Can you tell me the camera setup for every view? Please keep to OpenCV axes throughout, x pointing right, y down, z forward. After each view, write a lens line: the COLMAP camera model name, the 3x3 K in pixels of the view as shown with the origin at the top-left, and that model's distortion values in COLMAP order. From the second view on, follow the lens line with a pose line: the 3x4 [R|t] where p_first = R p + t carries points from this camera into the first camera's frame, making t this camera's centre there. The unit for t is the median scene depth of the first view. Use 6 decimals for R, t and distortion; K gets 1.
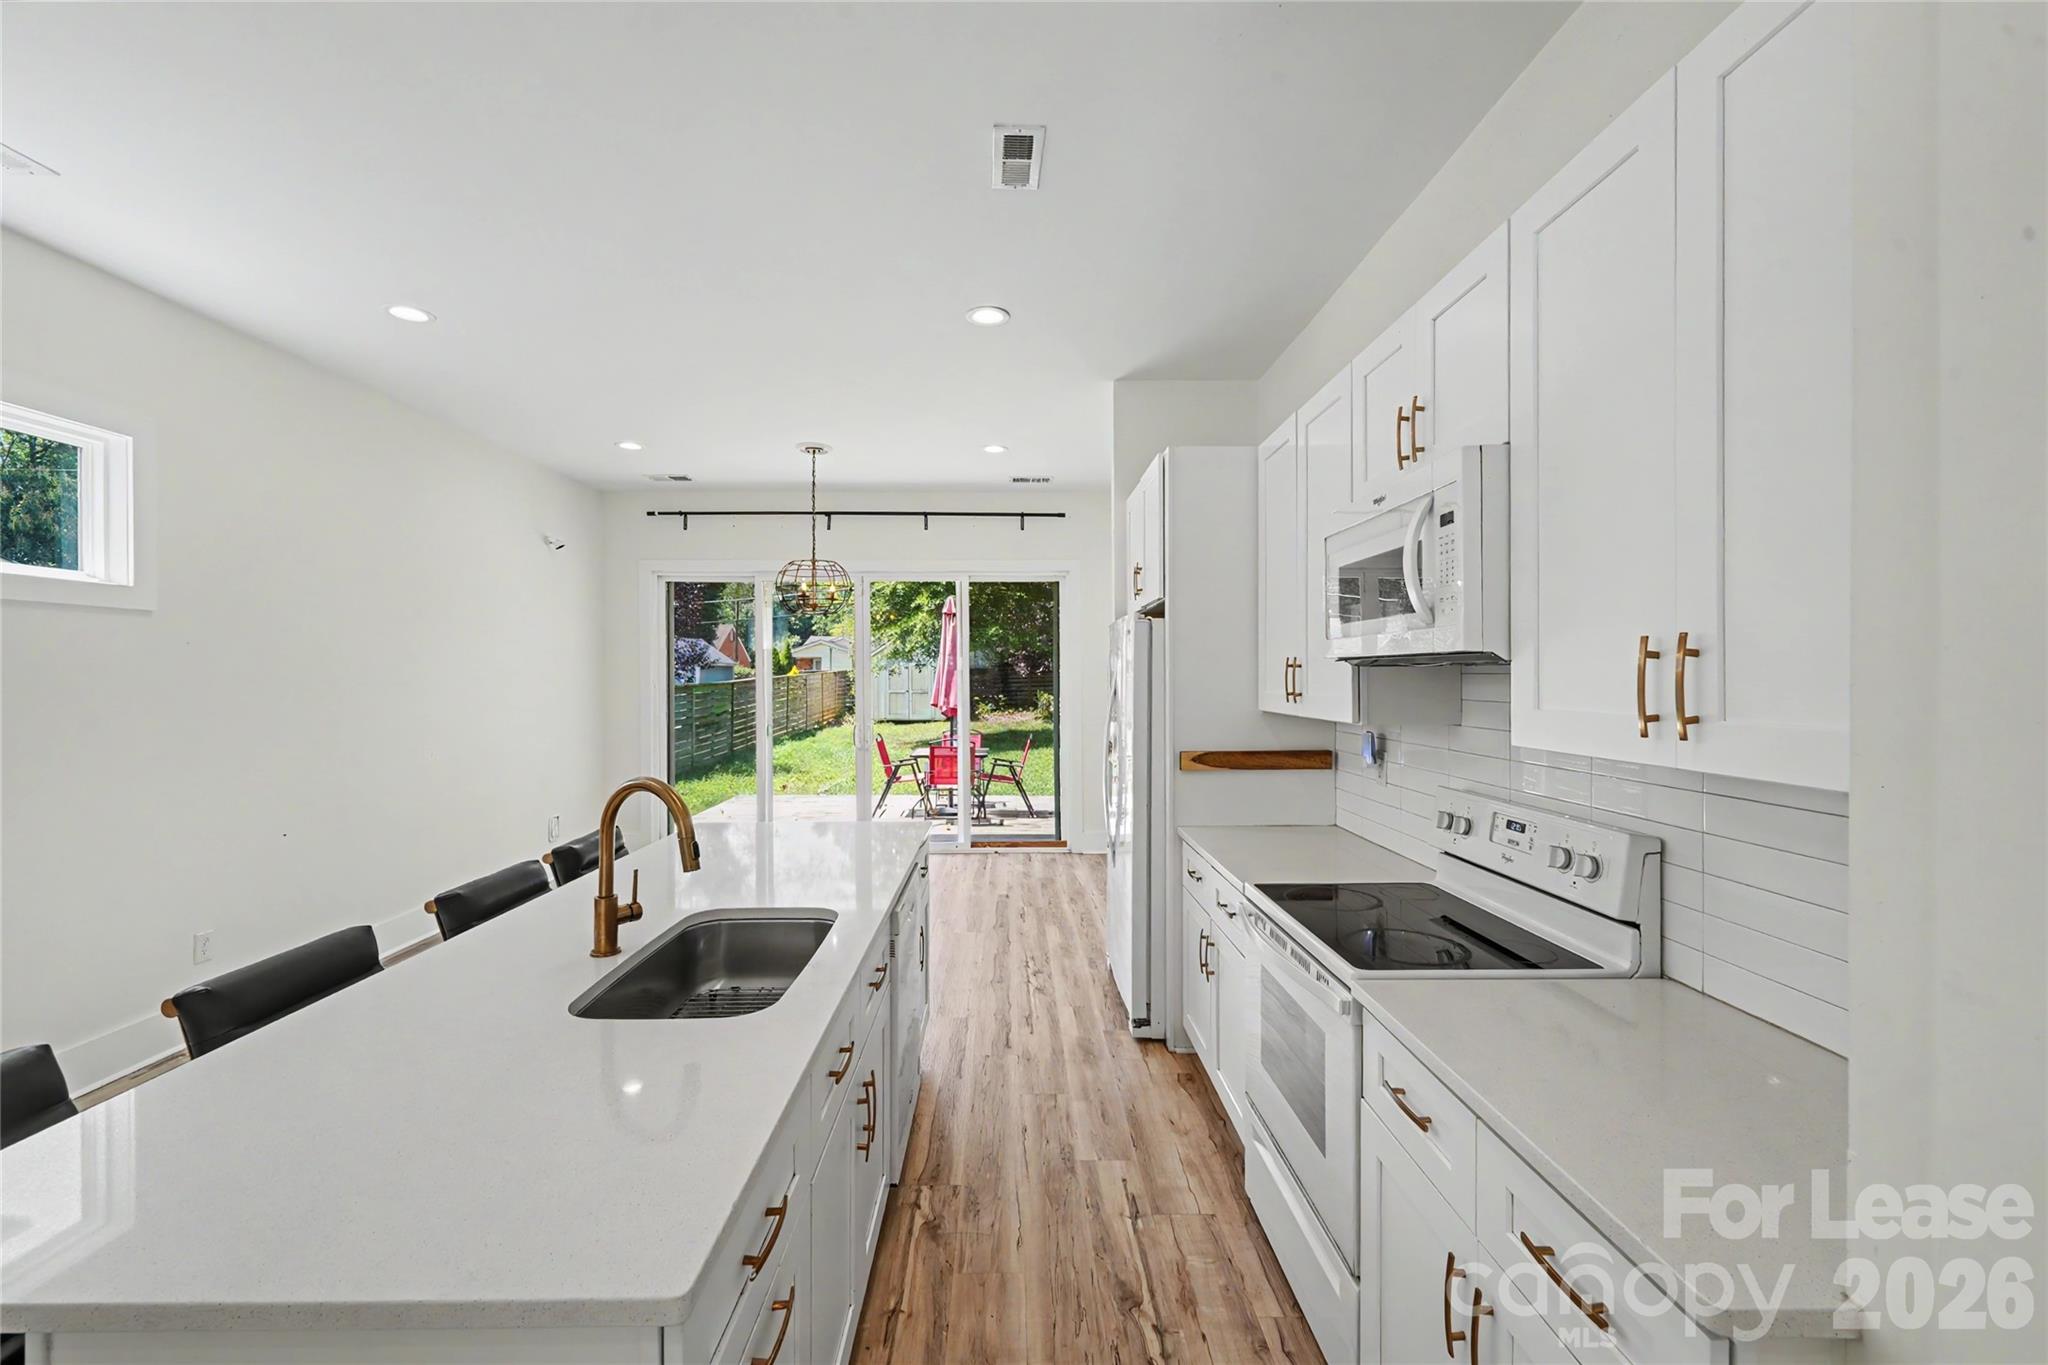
lens RADIAL K [[841.9, 0, 1013.2], [0, 841.9, 679.0], [0, 0, 1]] dist [0.002738, -0.001552]
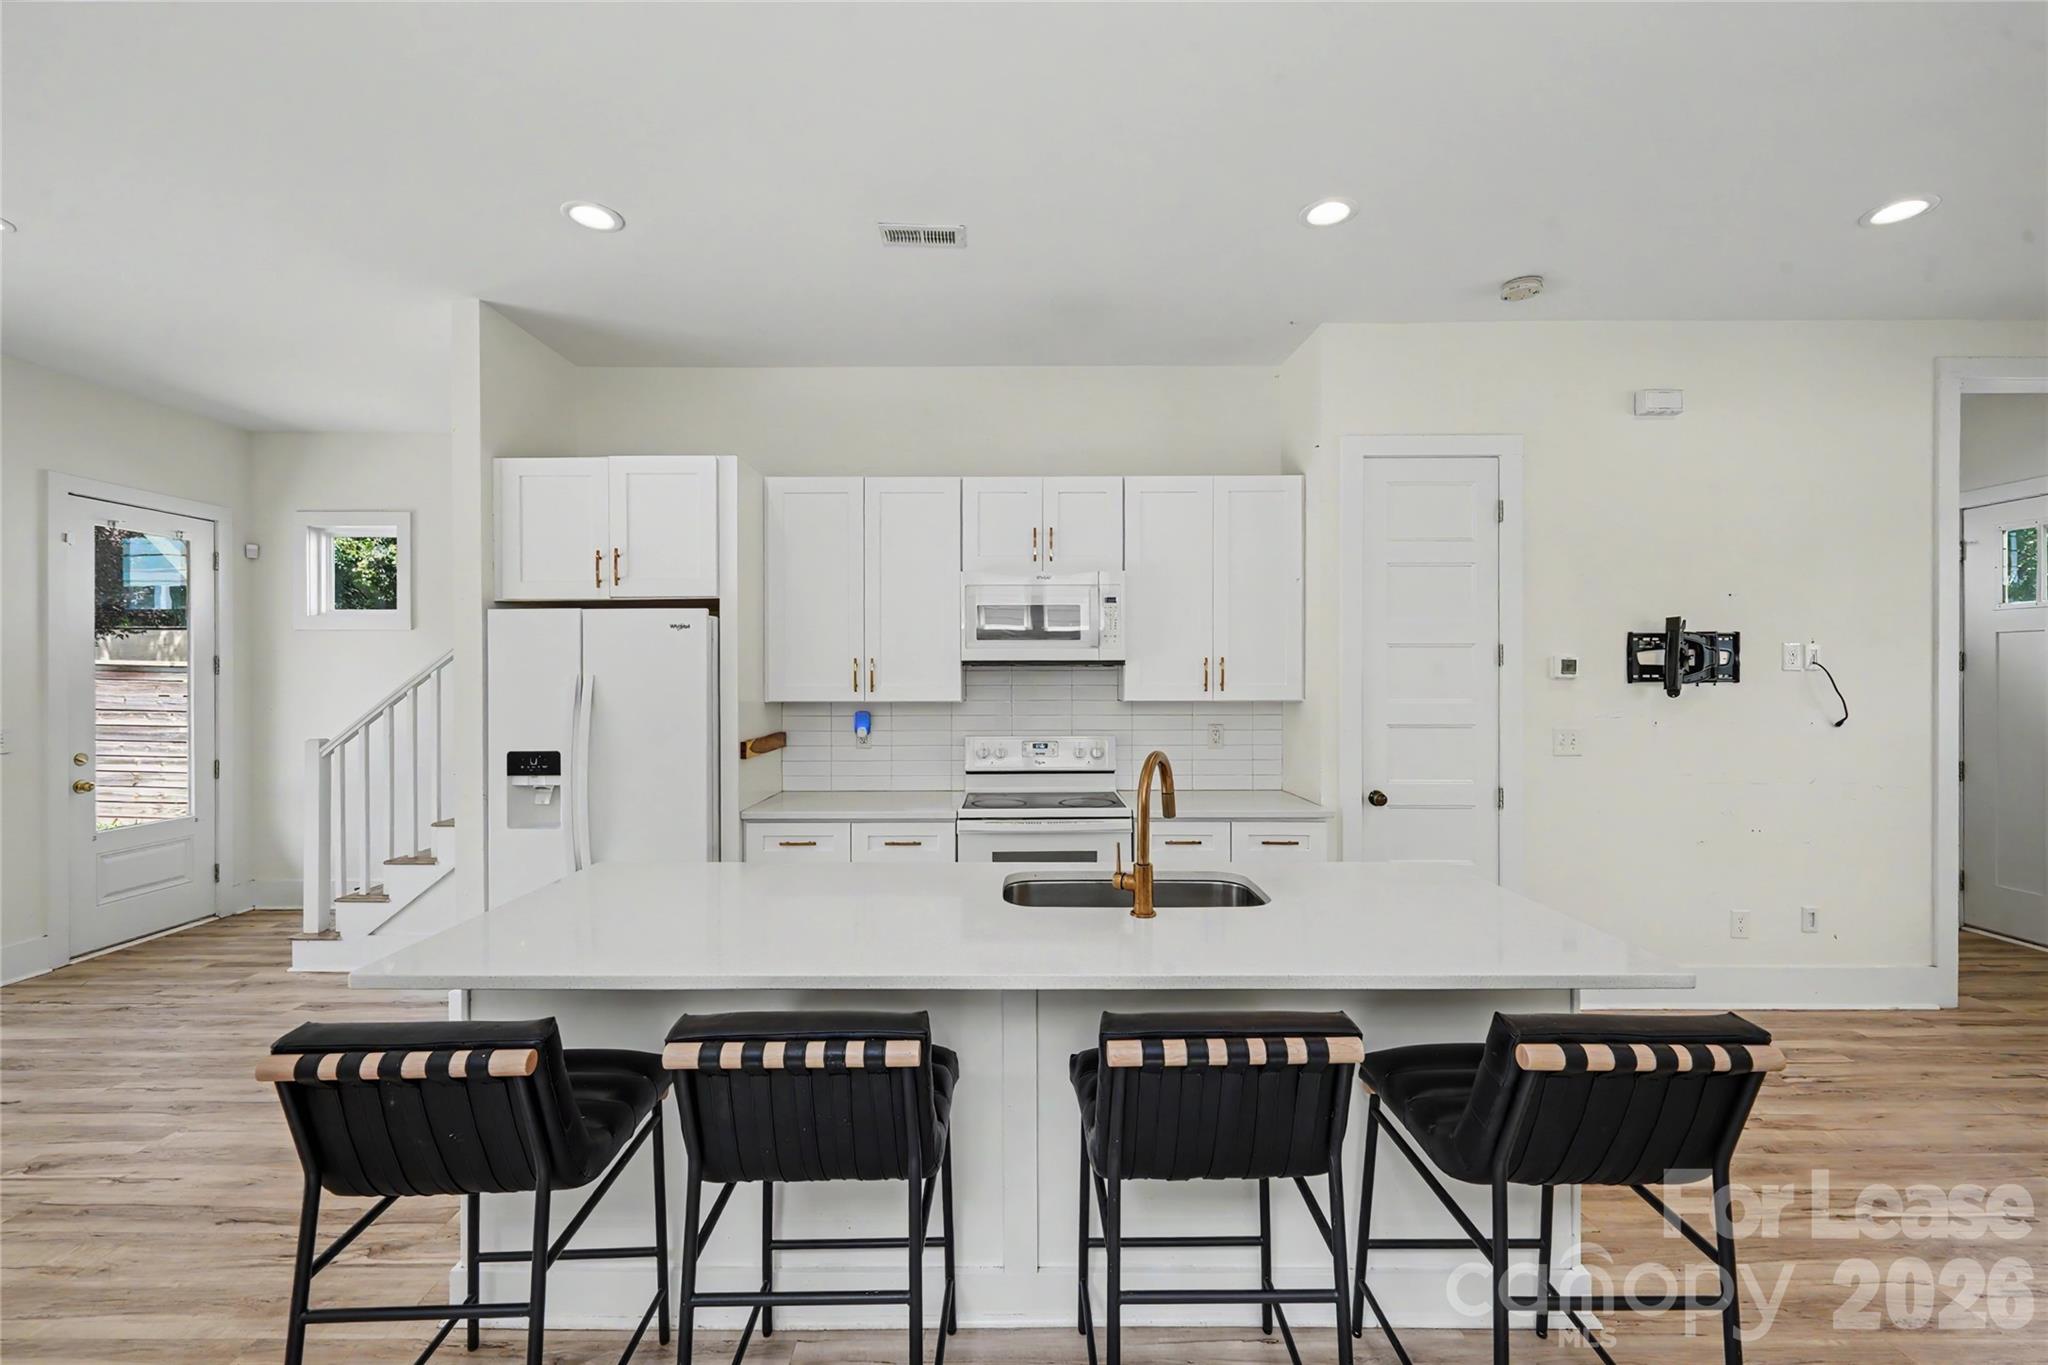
lens RADIAL K [[841.9, 0, 1021.4], [0, 841.9, 673.0], [0, 0, 1]] dist [0.002738, -0.001552]
pose [[0.010630, 0.001140, 0.999943, -0.722189], [0.006894, 0.999976, -0.001213, 0.000771], [-0.999920, 0.006906, 0.010622, 0.517531]]
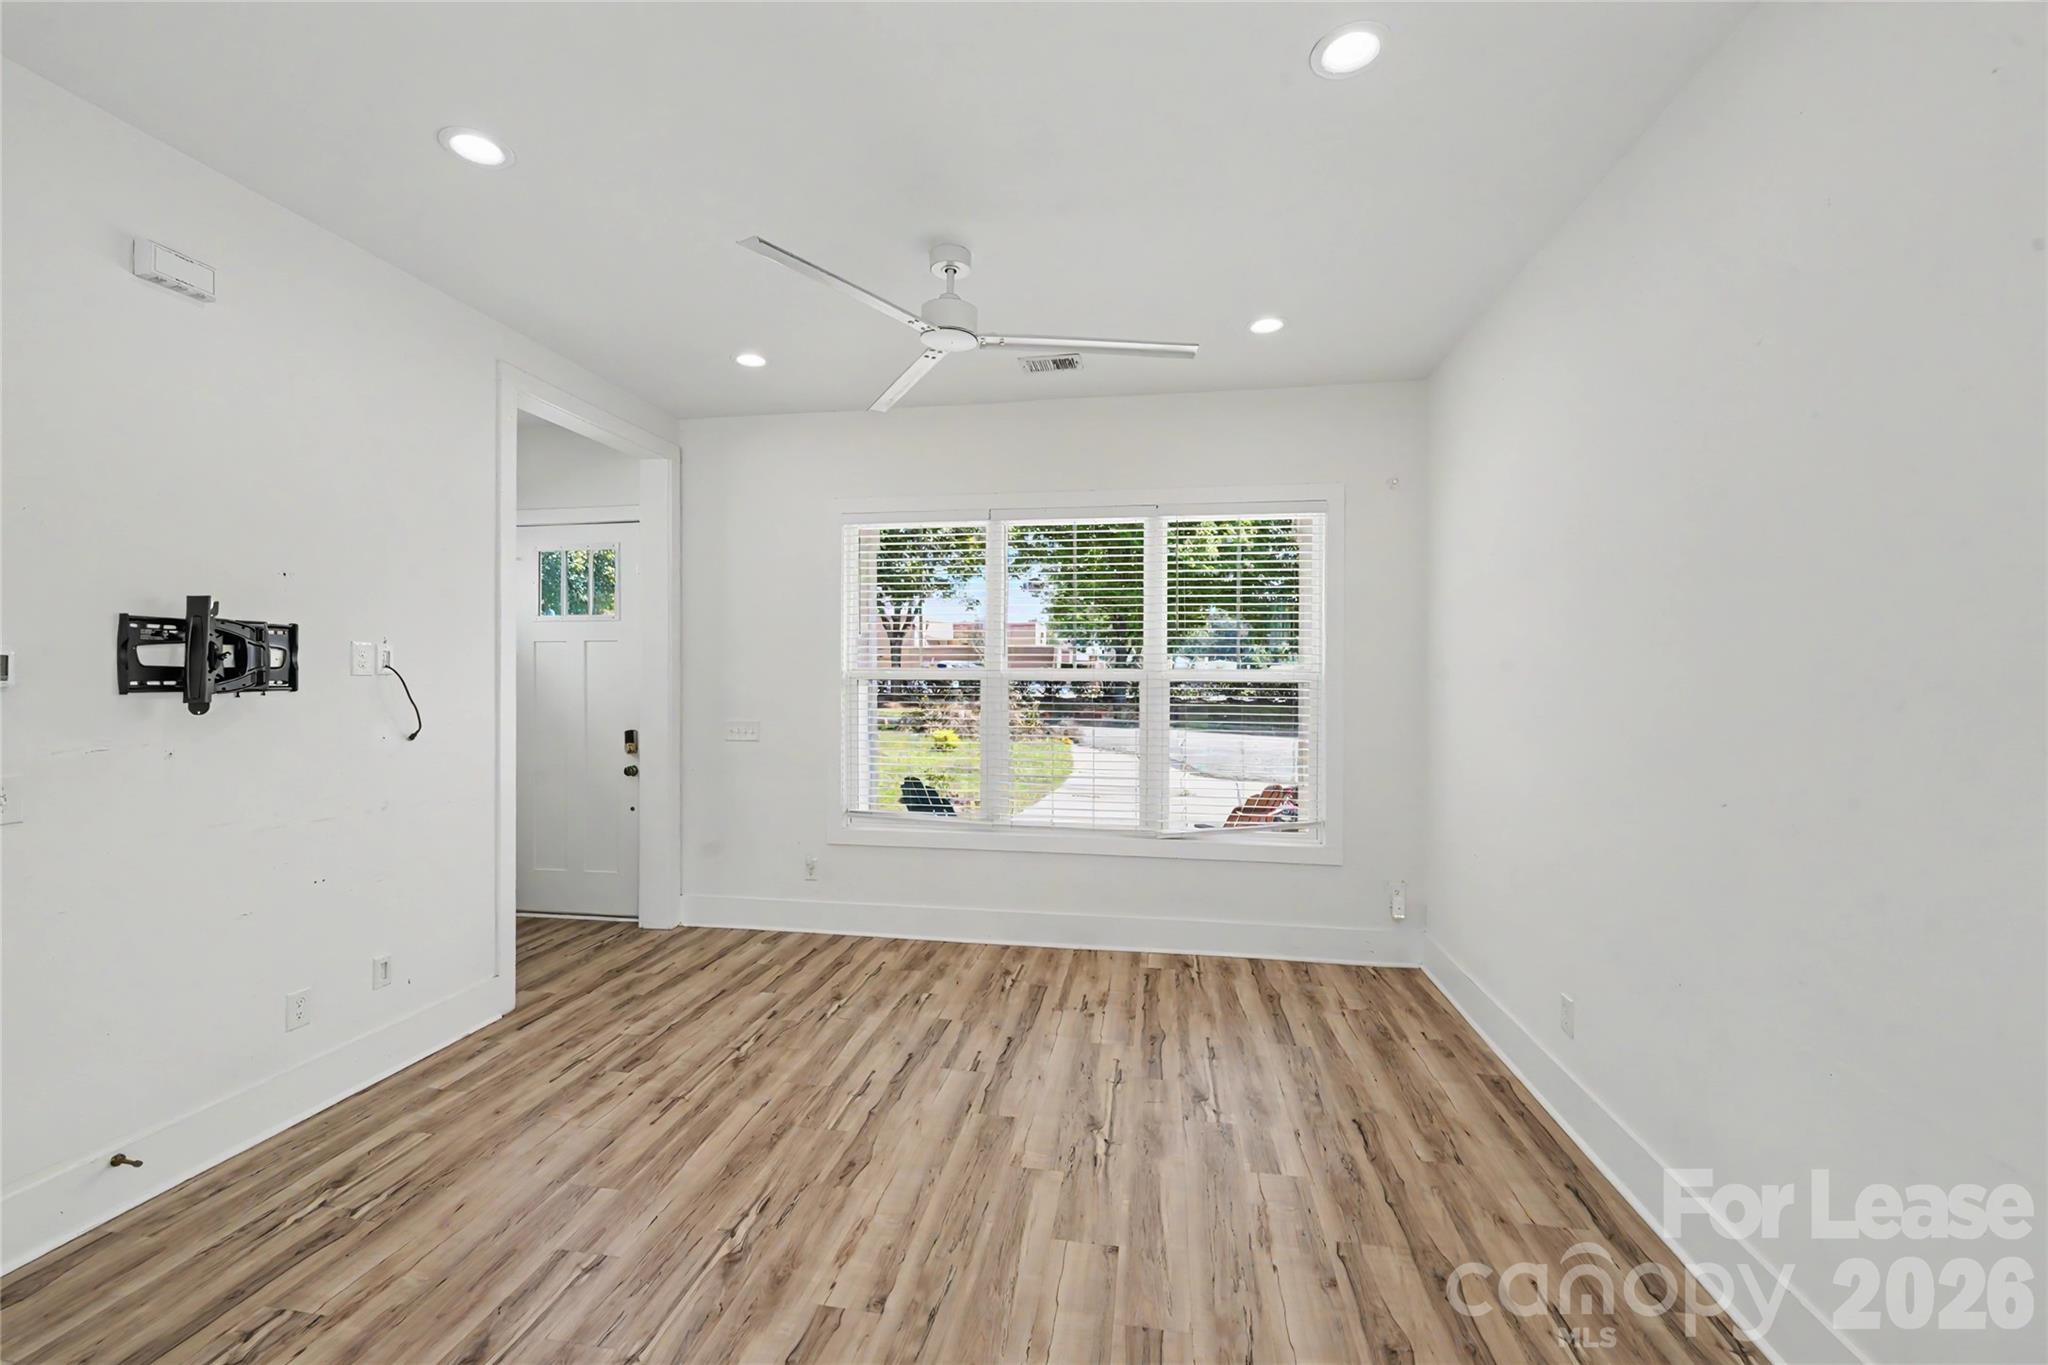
lens RADIAL K [[841.9, 0, 1012.7], [0, 841.9, 680.2], [0, 0, 1]] dist [0.002738, -0.001552]
pose [[-0.983867, -0.000651, 0.178898, -0.502798], [0.000902, 0.999963, 0.008599, 0.001016], [-0.178897, 0.008621, -0.983830, 0.325321]]
